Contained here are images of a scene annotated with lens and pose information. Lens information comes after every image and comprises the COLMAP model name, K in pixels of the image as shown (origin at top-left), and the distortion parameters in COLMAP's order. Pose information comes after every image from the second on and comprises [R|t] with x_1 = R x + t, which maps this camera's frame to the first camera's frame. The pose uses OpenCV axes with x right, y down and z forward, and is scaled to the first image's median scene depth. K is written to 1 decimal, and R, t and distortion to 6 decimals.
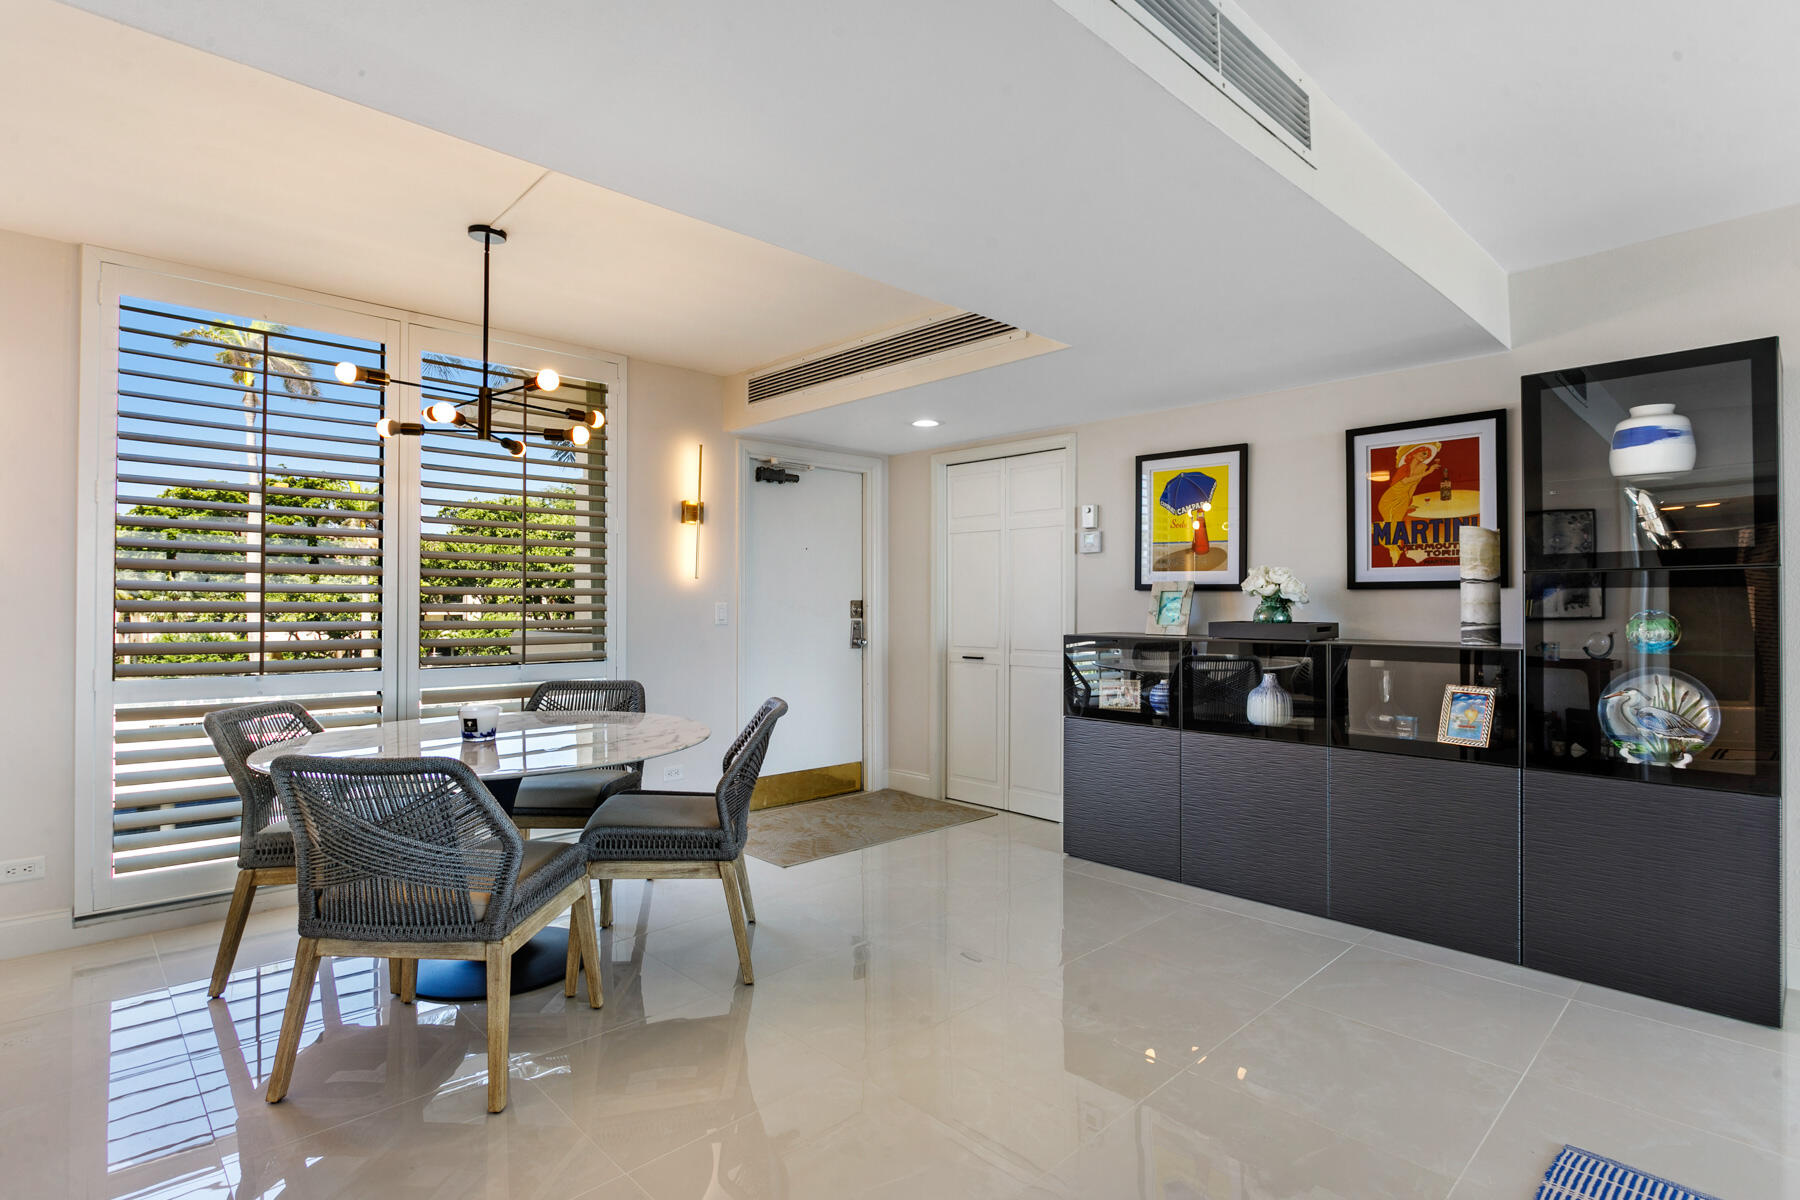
lens RADIAL K [[920.0, 0, 909.8], [0, 920.0, 599.8], [0, 0, 1]] dist [0.002444, 0.000665]
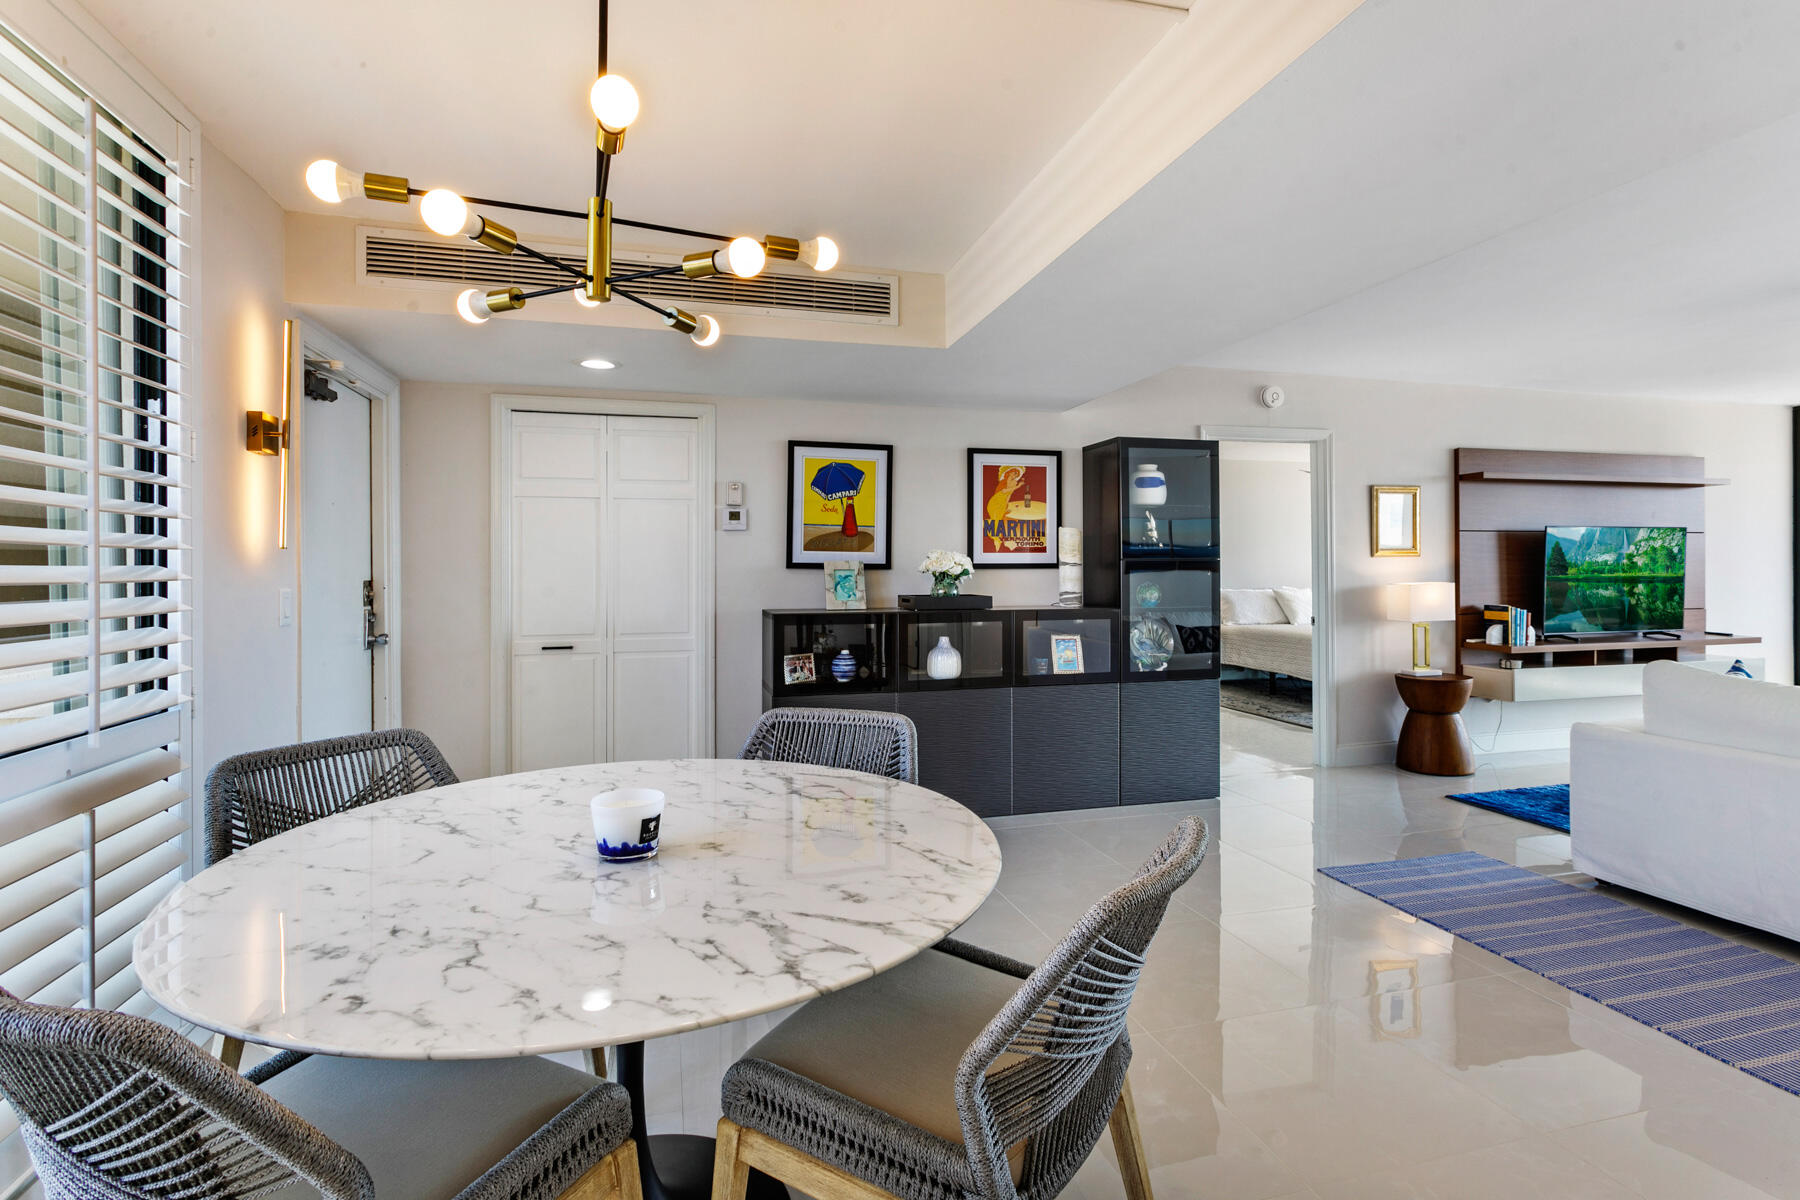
lens RADIAL K [[876.1, 0, 906.4], [0, 876.1, 587.0], [0, 0, 1]] dist [-0.005503, -0.000178]
pose [[0.472813, -0.018526, 0.880968, -0.674710], [0.001883, 0.999798, 0.020014, -0.010788], [-0.881161, -0.007804, 0.472752, 0.485642]]
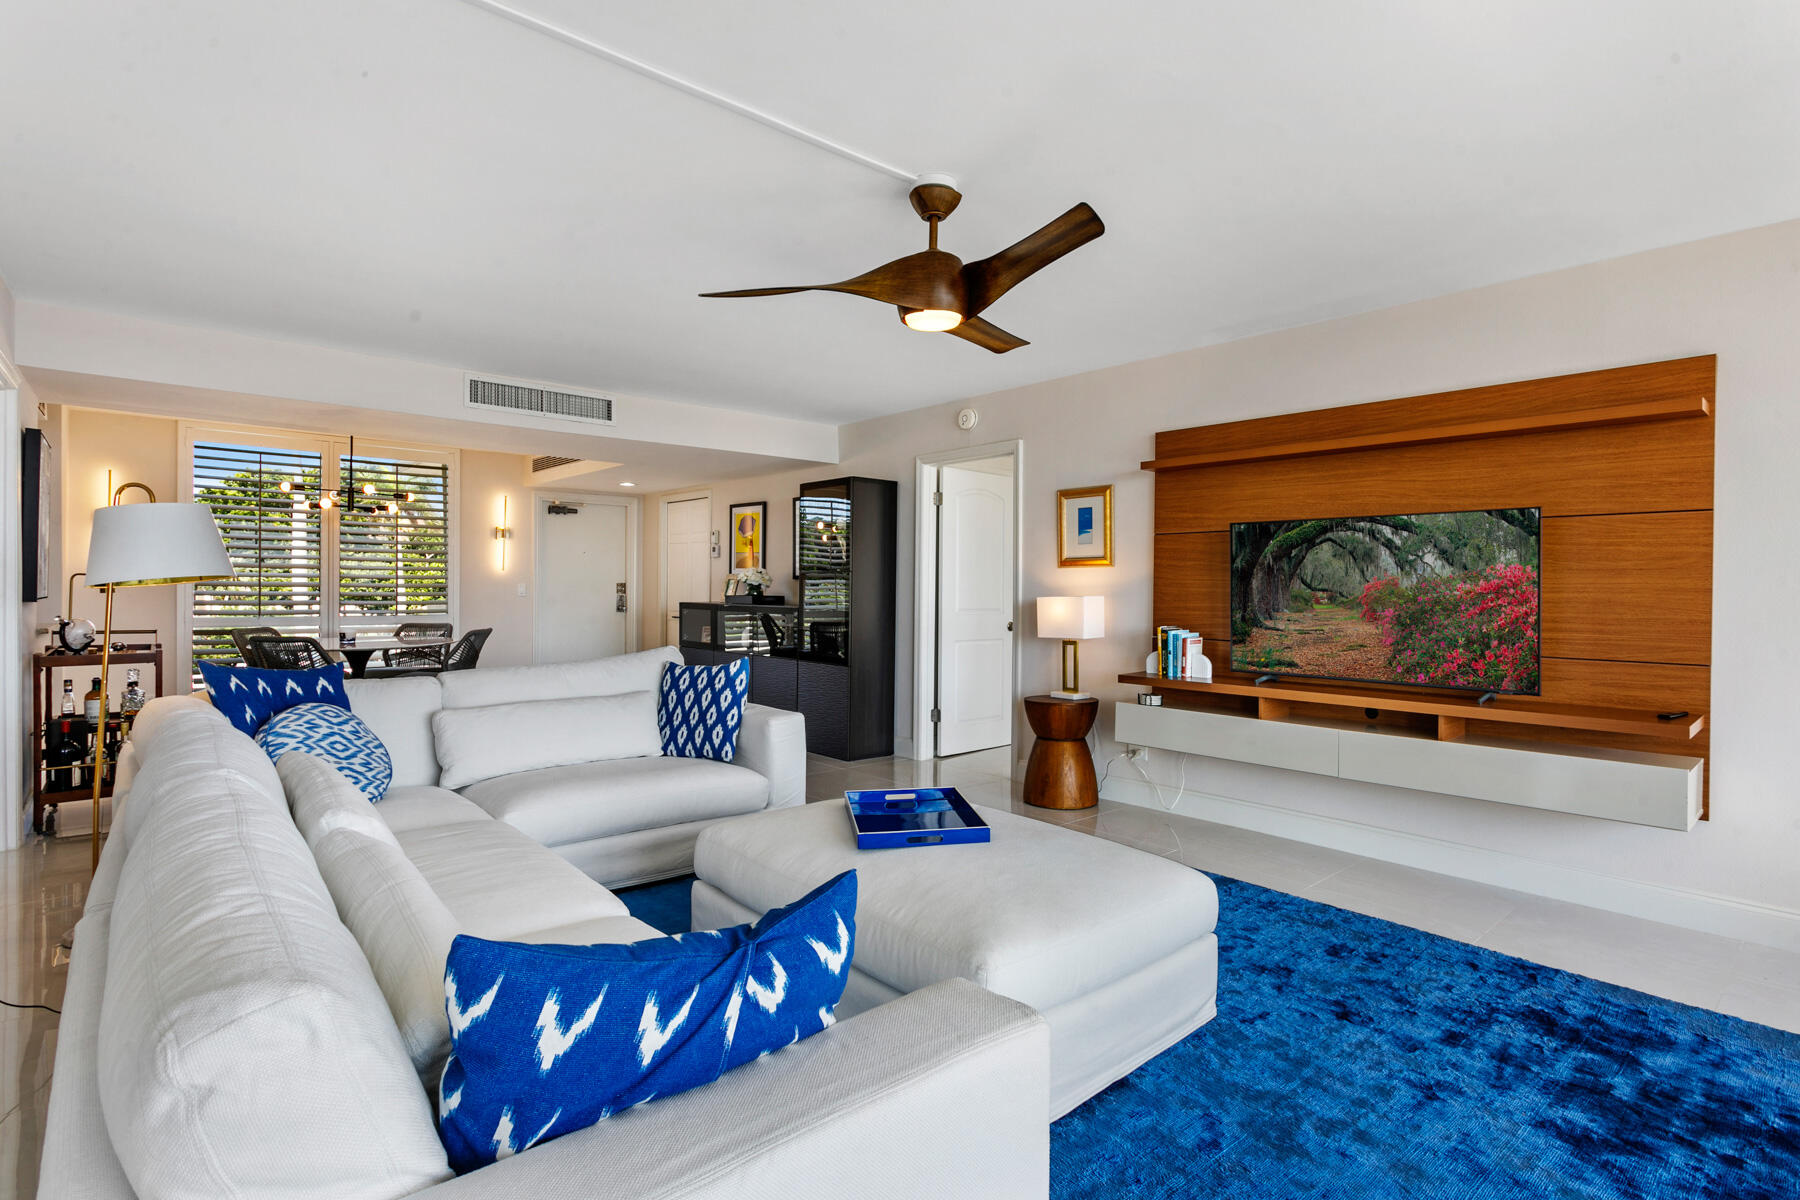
lens RADIAL K [[920.0, 0, 897.5], [0, 920.0, 591.2], [0, 0, 1]] dist [0.002444, 0.000665]
pose [[0.997918, 0.006740, -0.064138, 0.821873], [-0.006103, 0.999930, 0.010121, -0.006406], [0.064202, -0.009709, 0.997890, -0.943218]]
